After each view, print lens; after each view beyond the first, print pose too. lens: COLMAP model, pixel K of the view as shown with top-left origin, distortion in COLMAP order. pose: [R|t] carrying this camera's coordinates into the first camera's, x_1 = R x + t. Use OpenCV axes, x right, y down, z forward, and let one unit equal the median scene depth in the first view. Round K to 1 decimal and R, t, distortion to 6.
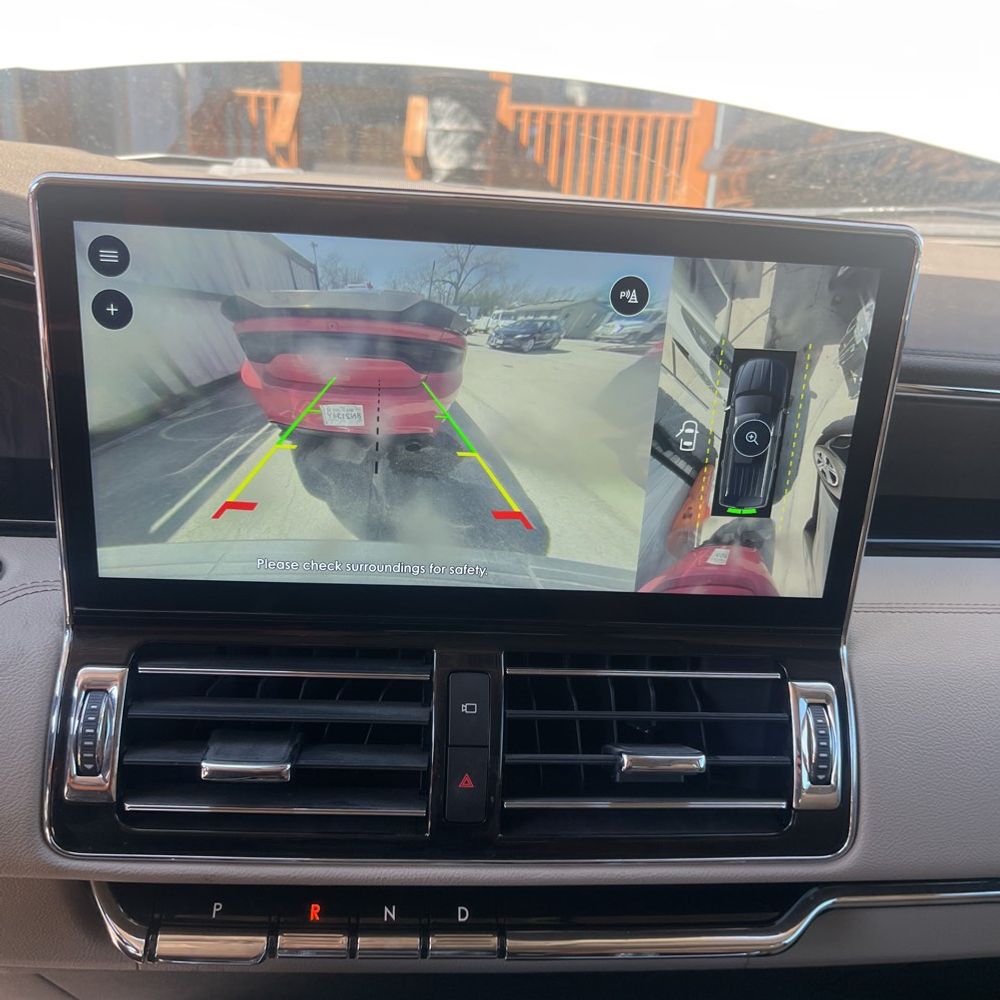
lens RADIAL K [[1010.7, 0, 506.0], [0, 1010.7, 494.9], [0, 0, 1]] dist [0.043535, -0.051205]
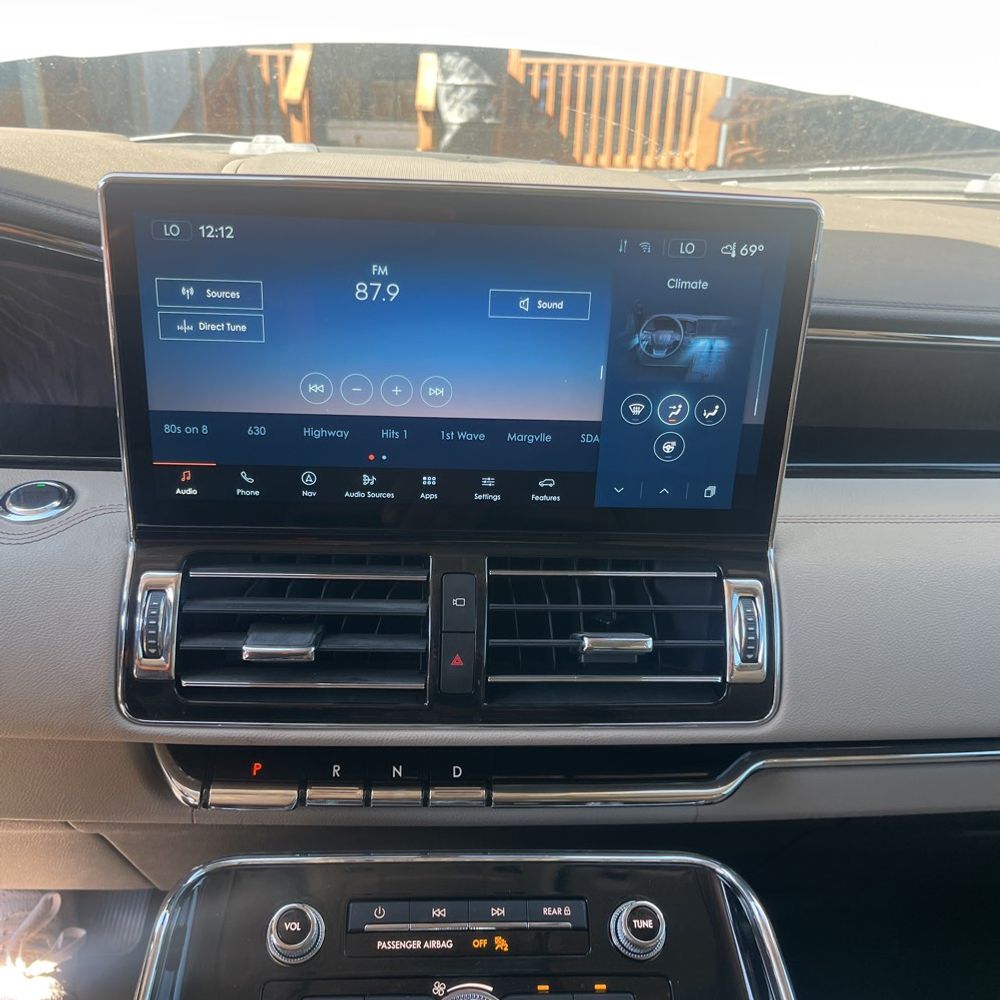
lens RADIAL K [[1071.6, 0, 500.4], [0, 1071.6, 482.8], [0, 0, 1]] dist [0.114681, -0.275267]
pose [[0.999321, -0.013674, -0.034205, 0.059779], [0.014443, 0.999646, 0.022348, 0.037680], [0.033888, -0.022827, 0.999165, -0.289576]]
